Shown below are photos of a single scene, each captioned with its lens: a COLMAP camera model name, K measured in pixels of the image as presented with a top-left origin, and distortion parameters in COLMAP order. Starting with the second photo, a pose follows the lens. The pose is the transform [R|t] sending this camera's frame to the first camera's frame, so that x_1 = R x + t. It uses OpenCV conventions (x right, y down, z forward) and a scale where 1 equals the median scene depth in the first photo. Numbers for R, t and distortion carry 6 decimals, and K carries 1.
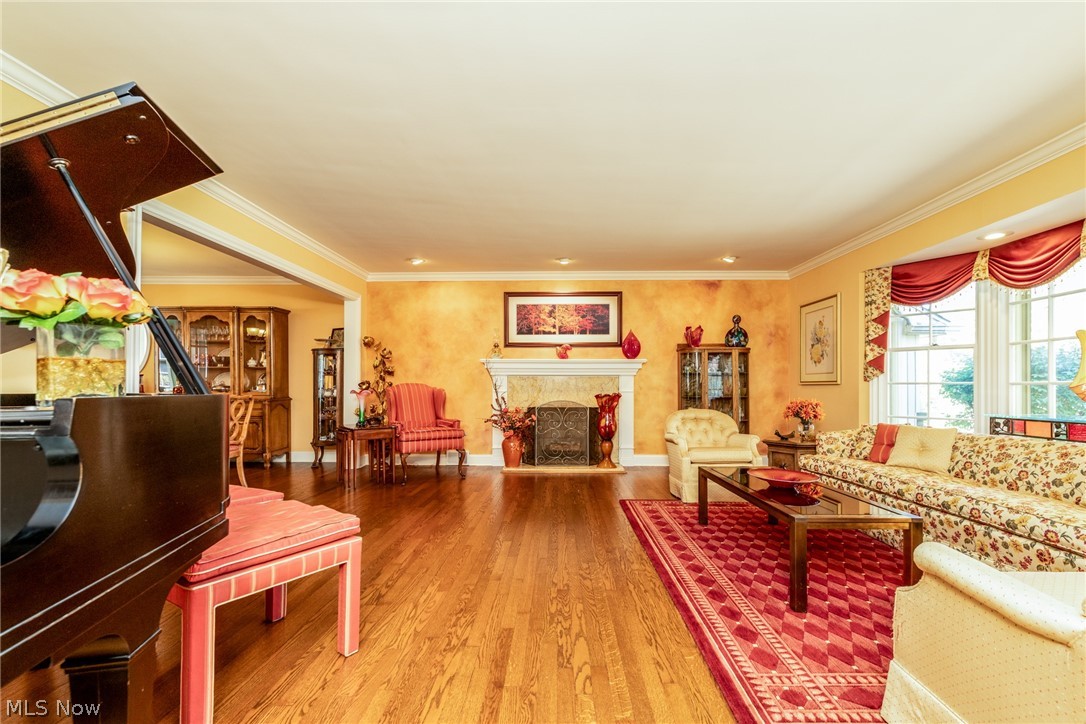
lens RADIAL K [[467.0, 0, 555.7], [0, 467.0, 380.7], [0, 0, 1]] dist [0.005416, -0.001206]
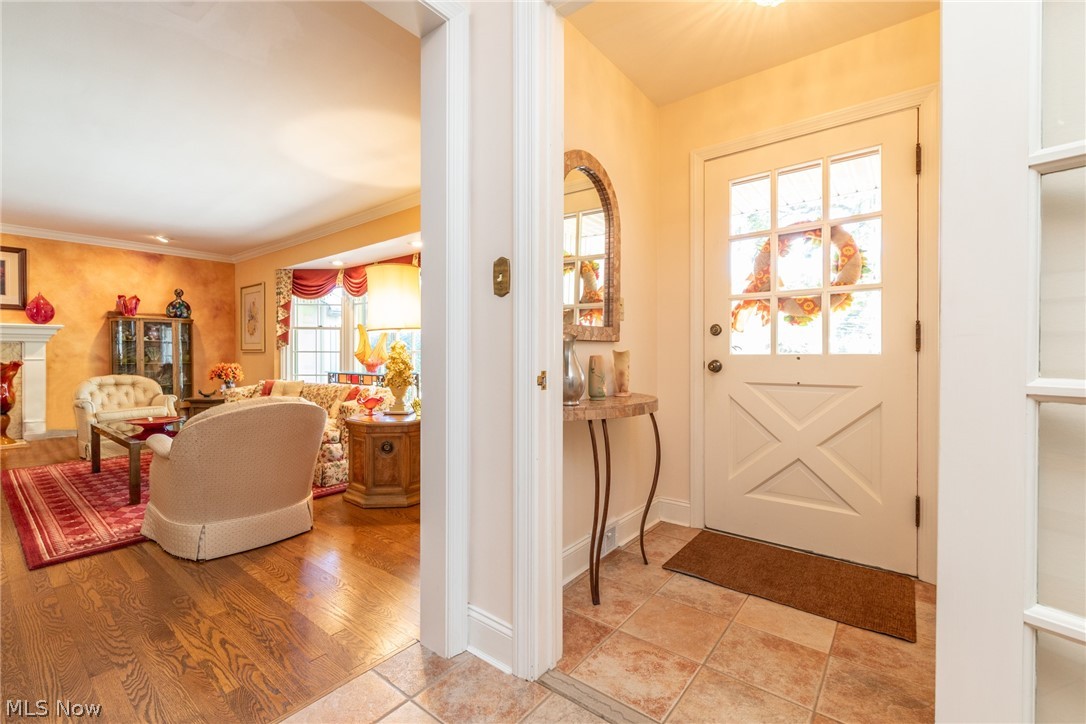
lens RADIAL K [[467.0, 0, 536.2], [0, 467.0, 356.0], [0, 0, 1]] dist [0.005416, -0.001206]
pose [[0.632106, -0.006864, 0.774851, 0.062761], [-0.012233, 0.999748, 0.018835, -0.013077], [-0.774785, -0.021385, 0.631863, -0.359587]]
